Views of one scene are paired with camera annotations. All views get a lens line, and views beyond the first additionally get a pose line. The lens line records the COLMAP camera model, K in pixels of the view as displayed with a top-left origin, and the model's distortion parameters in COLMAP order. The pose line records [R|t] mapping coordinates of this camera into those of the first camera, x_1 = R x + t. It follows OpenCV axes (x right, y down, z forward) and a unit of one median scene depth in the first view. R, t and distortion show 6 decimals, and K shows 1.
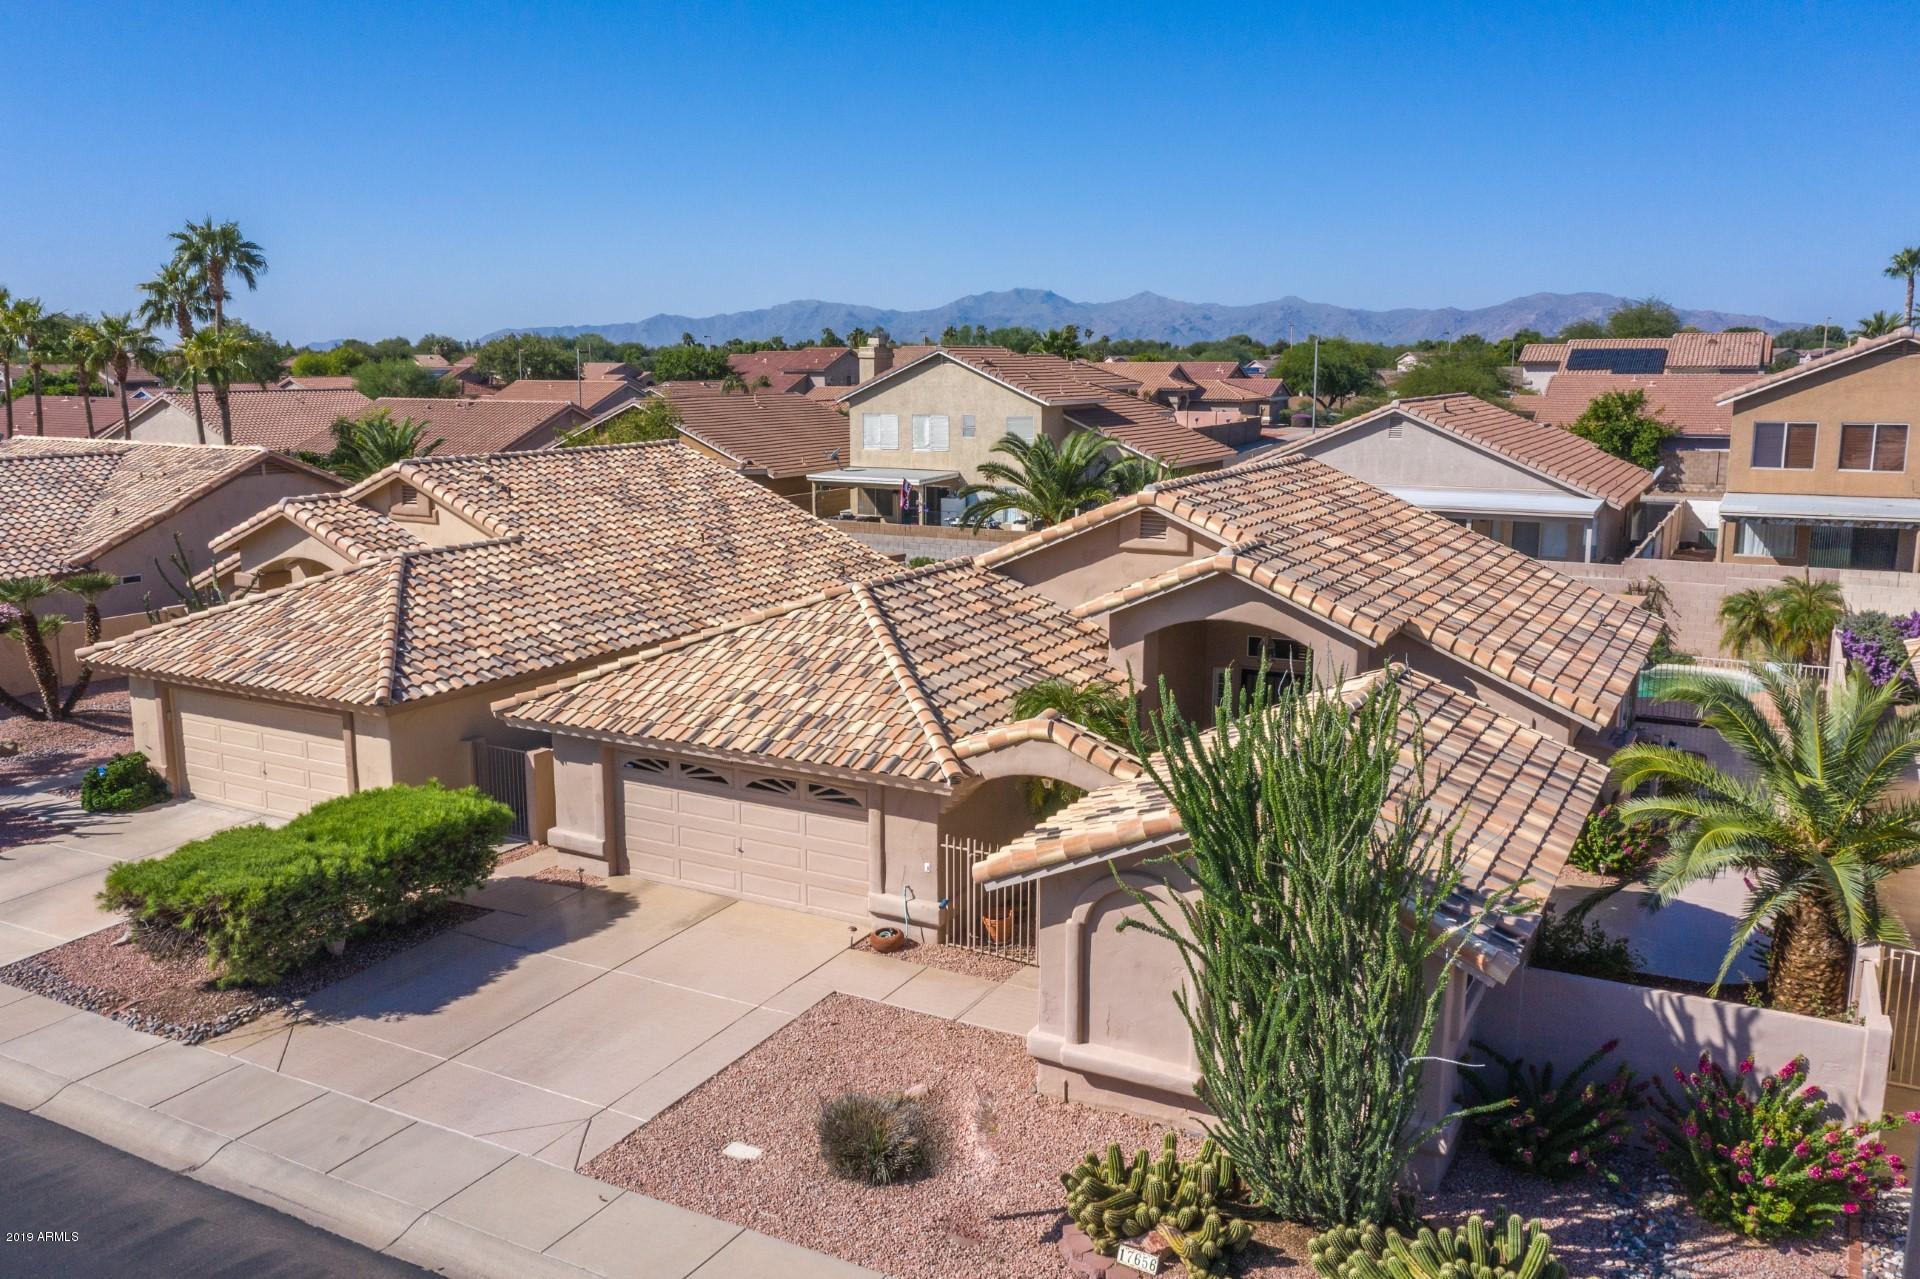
lens RADIAL K [[1517.4, 0, 952.7], [0, 1517.4, 644.1], [0, 0, 1]] dist [-0.004228, 0.009244]
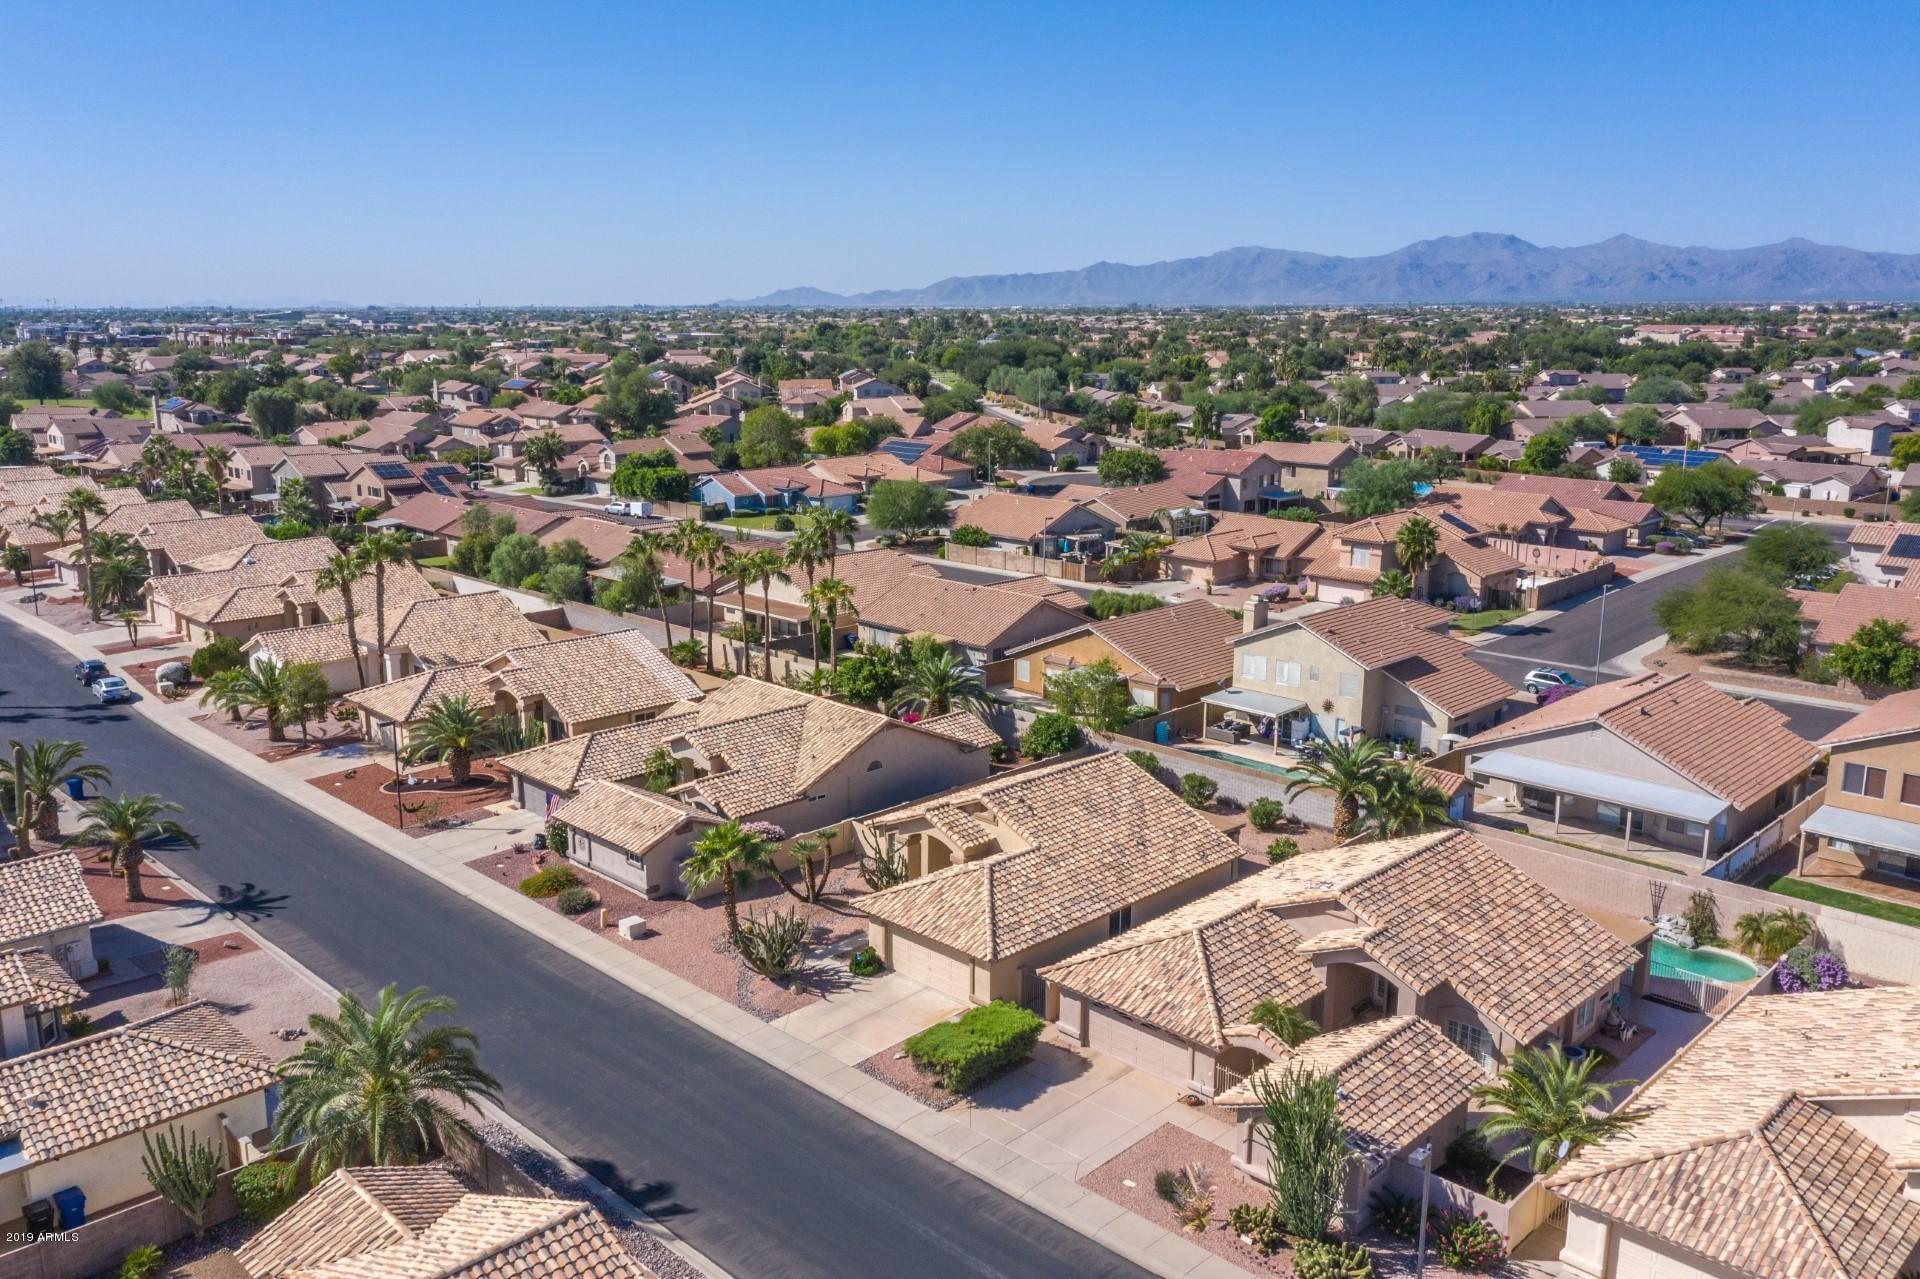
lens RADIAL K [[1517.4, 0, 960.6], [0, 1517.4, 667.0], [0, 0, 1]] dist [-0.004228, 0.009244]
pose [[0.962389, 0.066871, -0.263318, 0.176992], [-0.053697, 0.996934, 0.056920, -0.565950], [0.266317, -0.040640, 0.963028, -1.309279]]
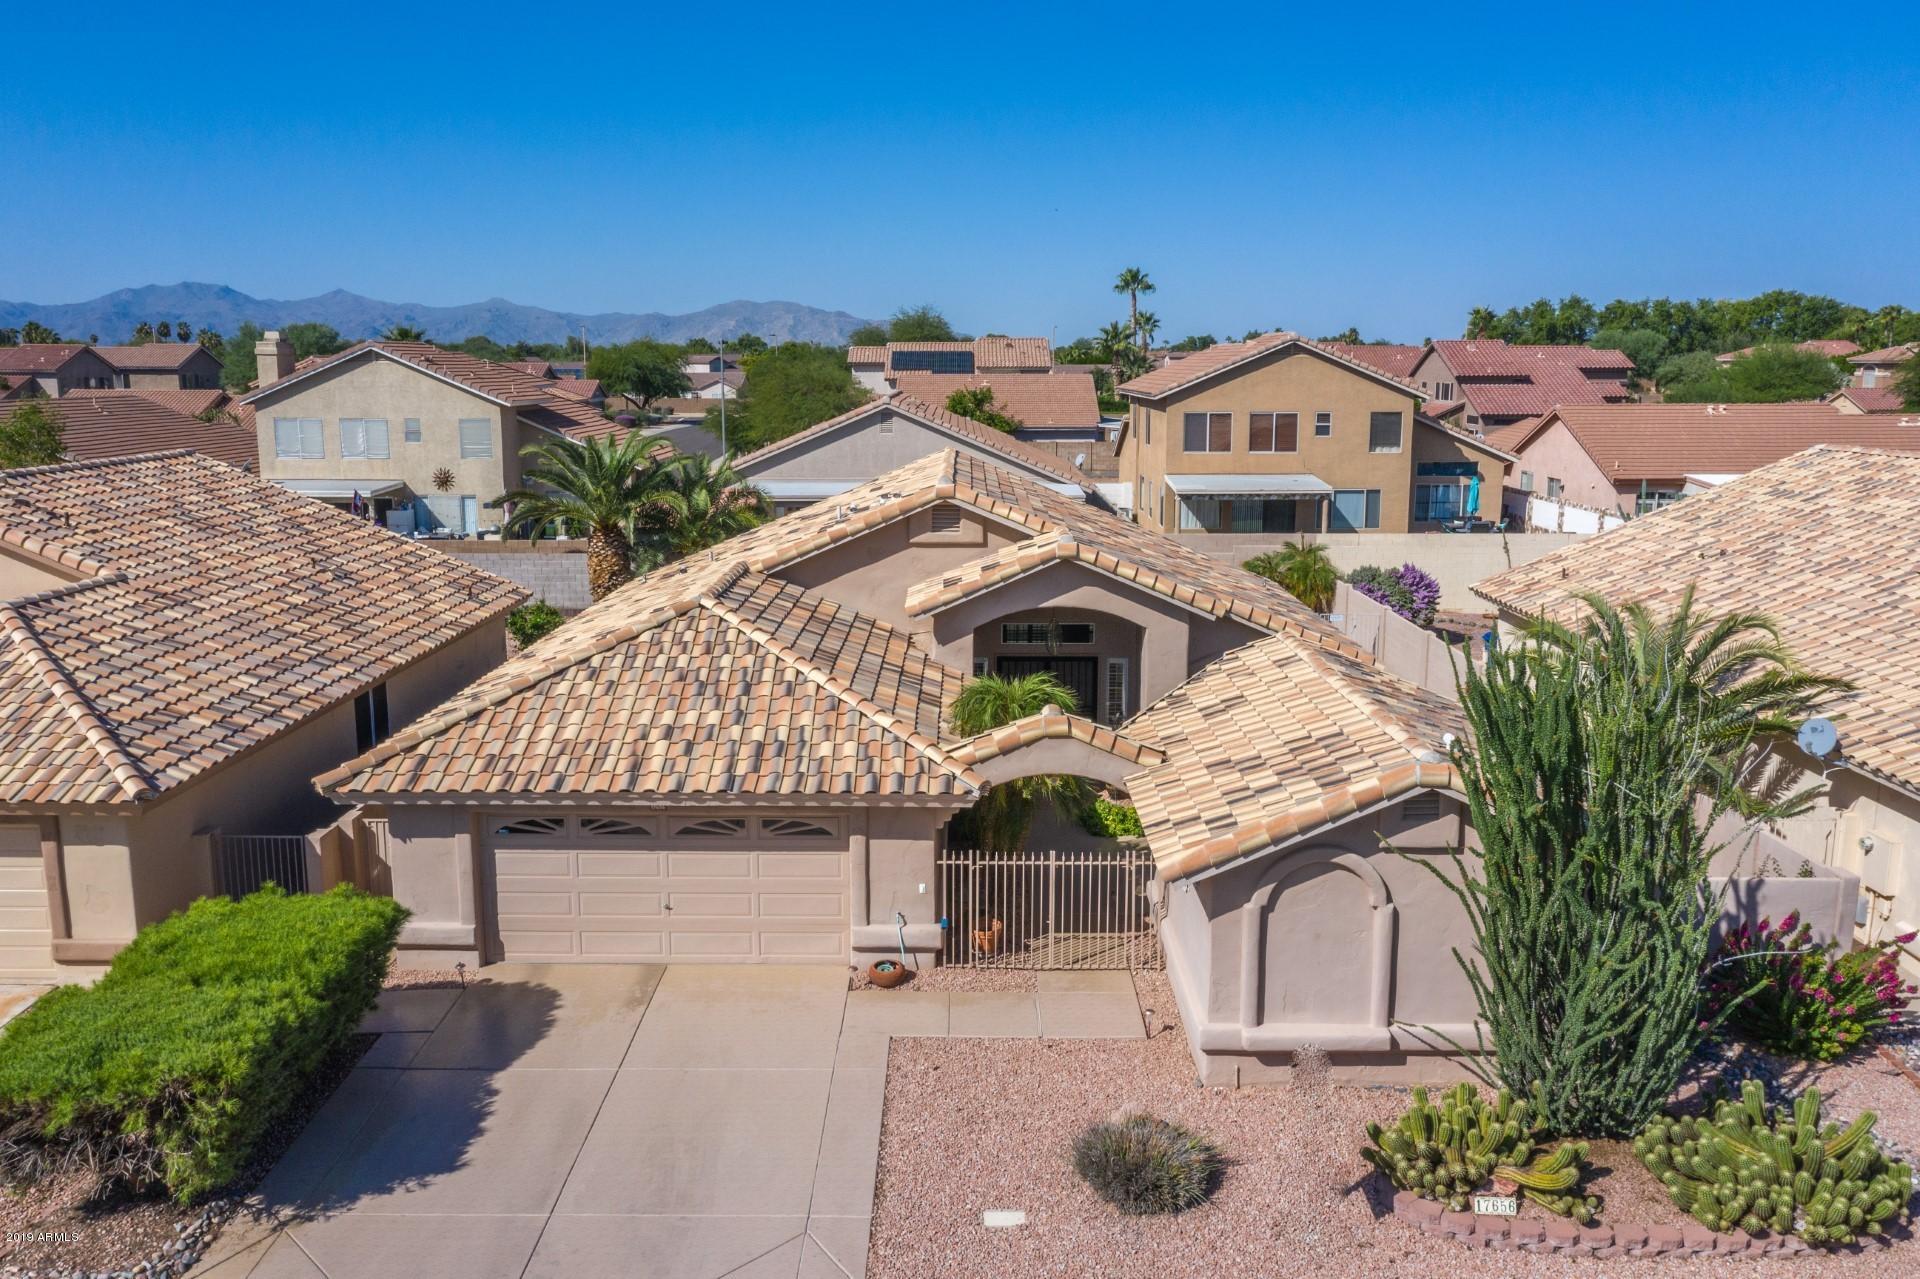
lens RADIAL K [[1517.4, 0, 955.4], [0, 1517.4, 644.8], [0, 0, 1]] dist [-0.004228, 0.009244]
pose [[0.876796, -0.085300, 0.473236, -0.380836], [0.086005, 0.996090, 0.020196, -0.017665], [-0.473108, 0.022992, 0.880704, 0.143252]]
